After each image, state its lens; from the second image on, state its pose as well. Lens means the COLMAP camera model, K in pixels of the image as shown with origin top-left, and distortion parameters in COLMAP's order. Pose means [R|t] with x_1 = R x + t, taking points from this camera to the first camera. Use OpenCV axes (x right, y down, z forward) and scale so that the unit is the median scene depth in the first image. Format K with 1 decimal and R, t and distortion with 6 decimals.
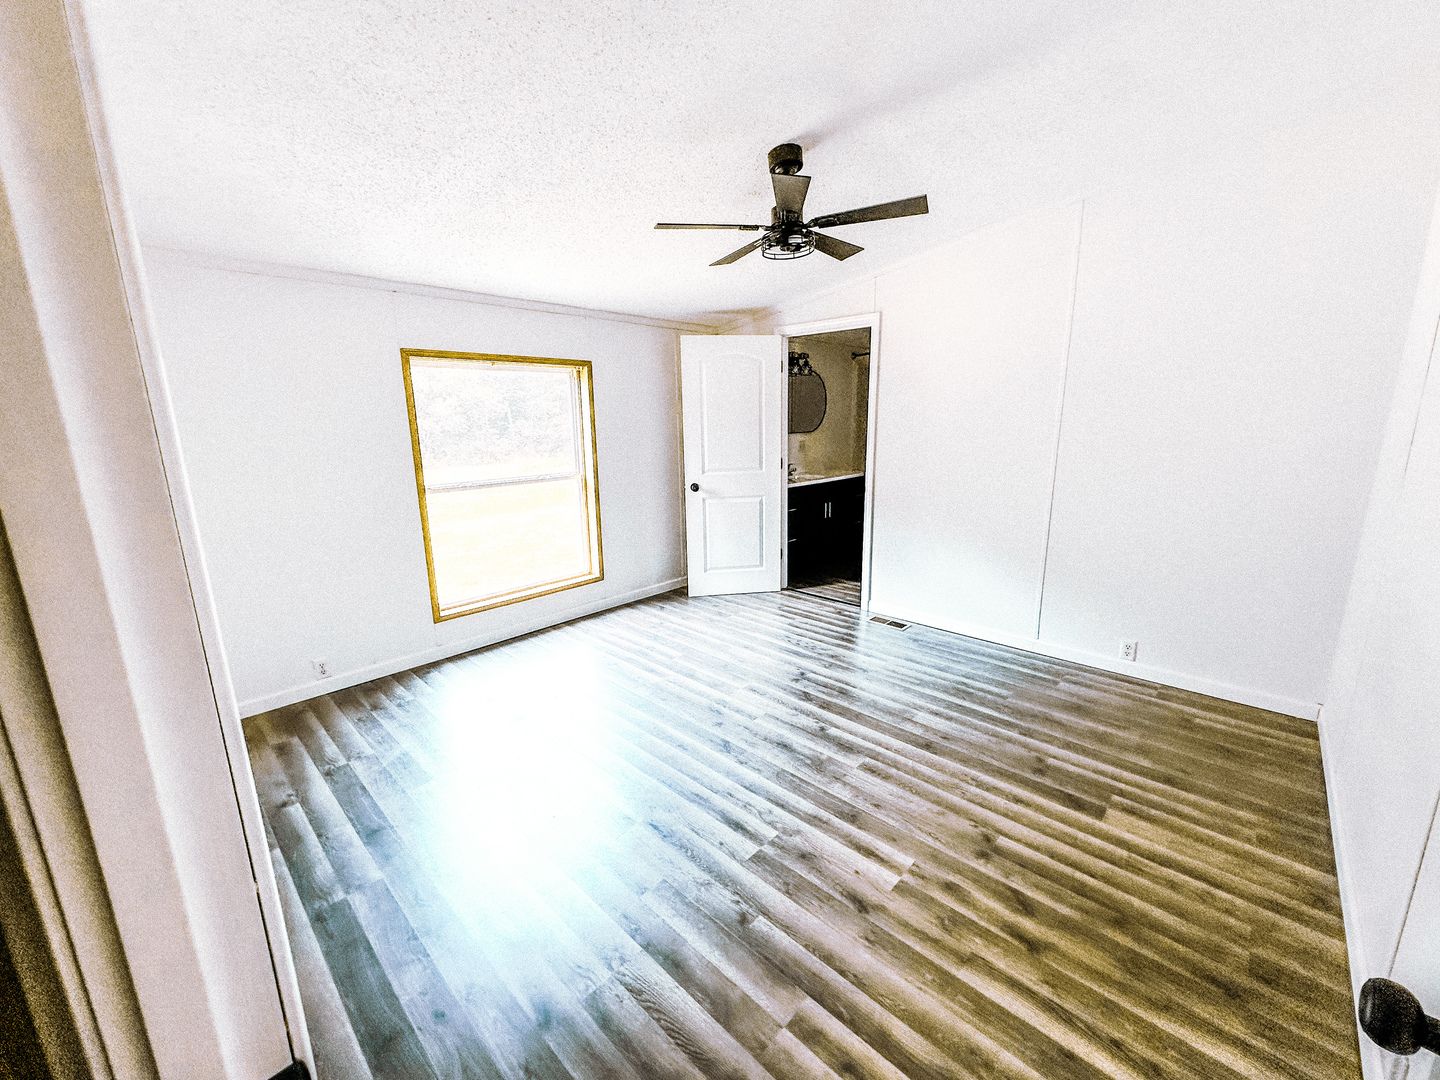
lens RADIAL K [[575.1, 0, 719.9], [0, 575.1, 542.1], [0, 0, 1]] dist [-0.002749, 0.001264]
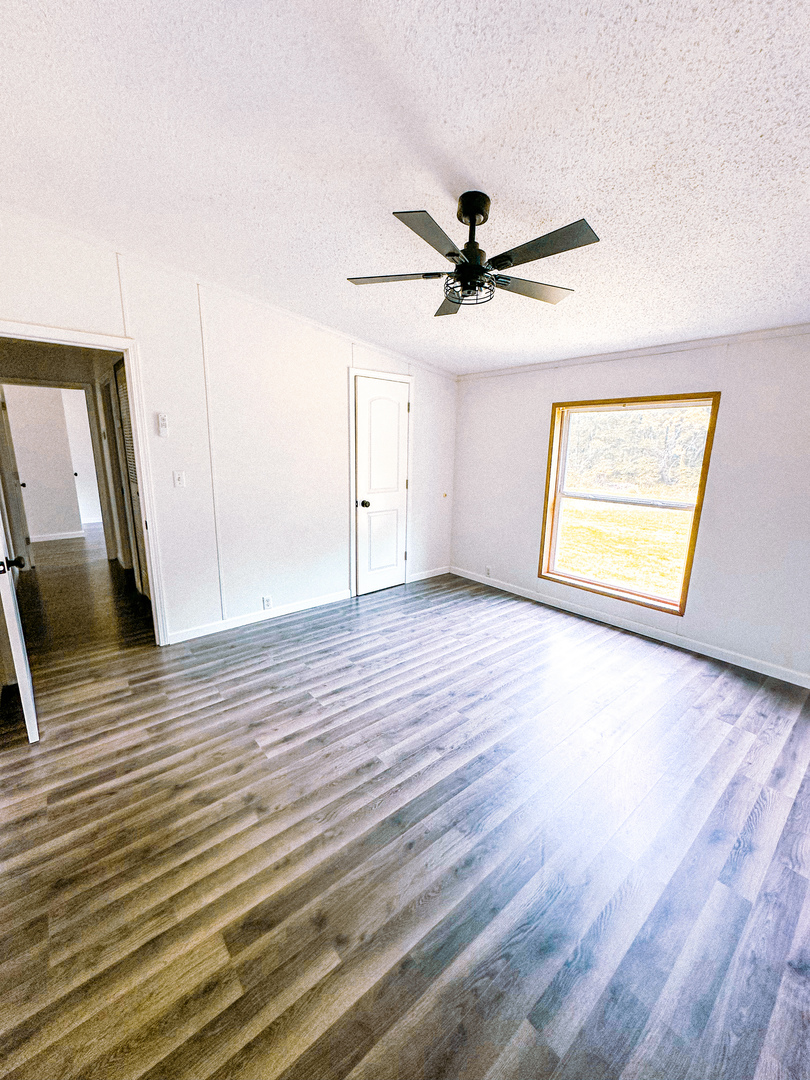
lens RADIAL K [[431.3, 0, 401.8], [0, 431.3, 540.2], [0, 0, 1]] dist [-0.002749, 0.001264]
pose [[-0.125201, 0.226626, -0.965901, 1.050568], [-0.225950, 0.941465, 0.250181, -0.259745], [0.966060, 0.249568, -0.066666, 1.092004]]
